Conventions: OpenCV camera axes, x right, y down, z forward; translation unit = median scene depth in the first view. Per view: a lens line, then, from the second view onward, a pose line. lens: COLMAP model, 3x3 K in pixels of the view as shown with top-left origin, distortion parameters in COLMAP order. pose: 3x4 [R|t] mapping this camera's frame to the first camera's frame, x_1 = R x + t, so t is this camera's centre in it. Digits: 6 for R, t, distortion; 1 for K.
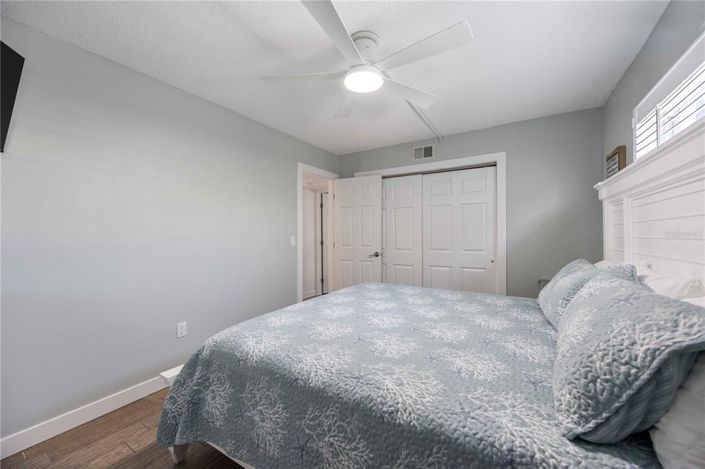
lens RADIAL K [[277.4, 0, 355.1], [0, 277.4, 235.3], [0, 0, 1]] dist [0.000102, 0.000112]
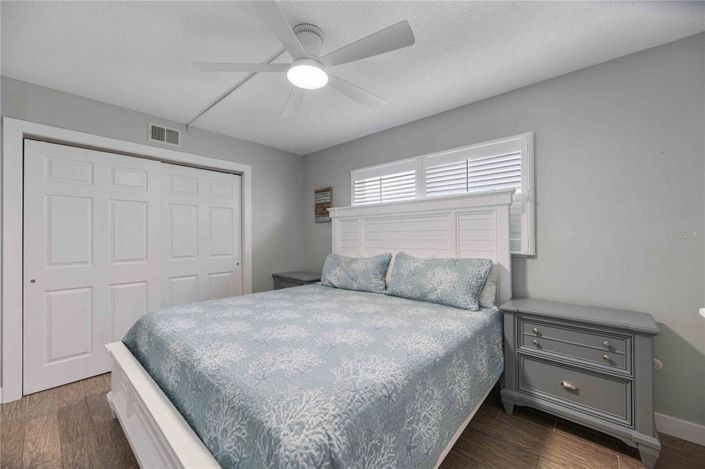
lens RADIAL K [[277.4, 0, 355.3], [0, 277.4, 234.4], [0, 0, 1]] dist [0.000102, 0.000112]
pose [[0.171045, 0.015457, 0.985142, -0.491621], [0.008021, 0.999822, -0.017080, 0.001899], [-0.985231, 0.010824, 0.170890, 0.386001]]
